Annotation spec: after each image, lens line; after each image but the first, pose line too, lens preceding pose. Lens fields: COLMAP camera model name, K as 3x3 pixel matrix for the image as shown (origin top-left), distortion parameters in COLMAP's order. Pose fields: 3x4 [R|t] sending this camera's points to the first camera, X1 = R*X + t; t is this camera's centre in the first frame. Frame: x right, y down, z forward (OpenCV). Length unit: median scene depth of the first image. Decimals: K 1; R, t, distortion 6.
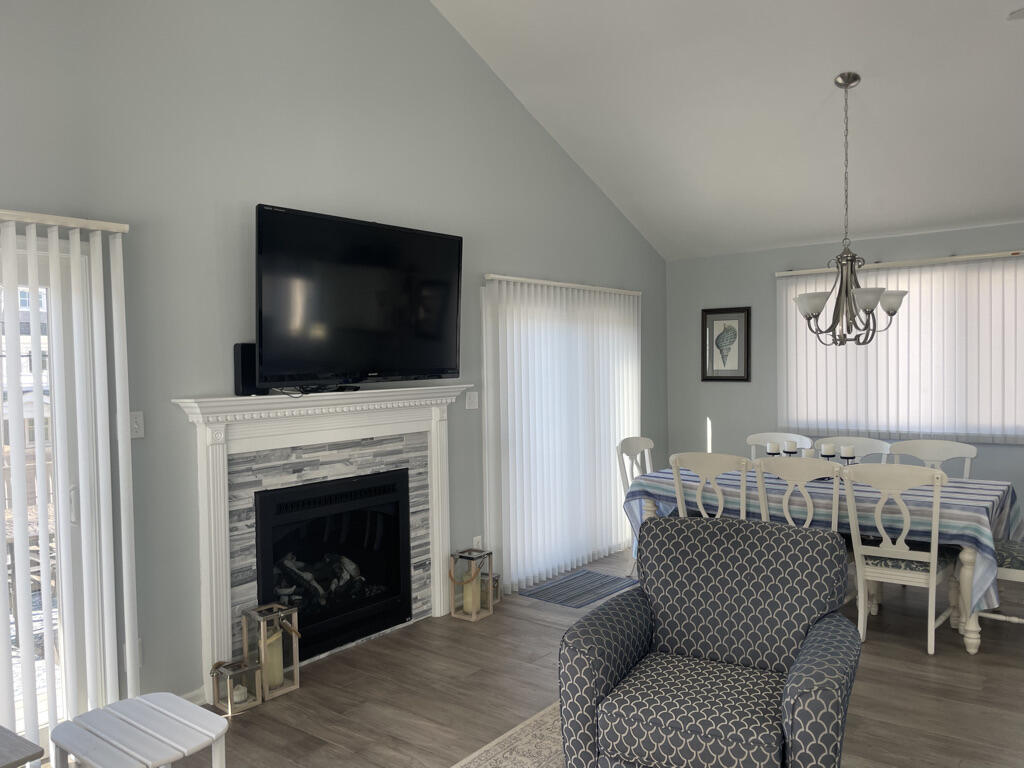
lens RADIAL K [[782.9, 0, 505.4], [0, 782.9, 401.3], [0, 0, 1]] dist [0.049594, -0.024762]
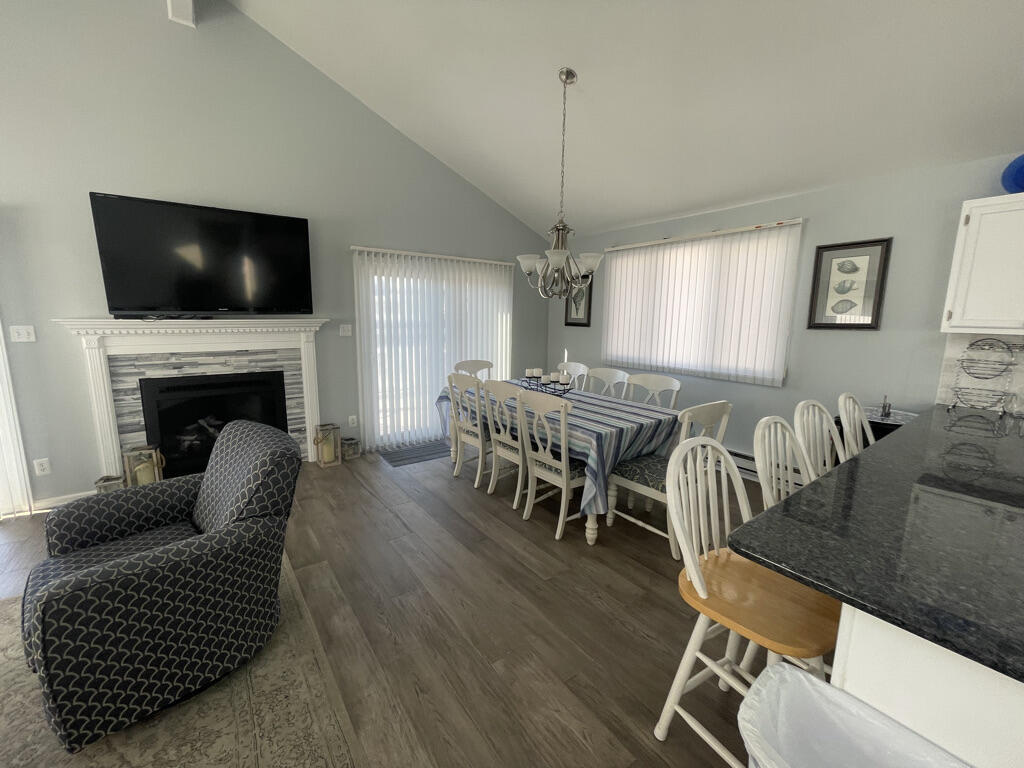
lens RADIAL K [[416.7, 0, 502.9], [0, 416.7, 391.5], [0, 0, 1]] dist [0.001511, 0.000519]
pose [[0.962310, 0.077793, -0.260593, 0.551441], [-0.042321, 0.989378, 0.139072, -0.010687], [0.268643, -0.122801, 0.955380, 0.311009]]
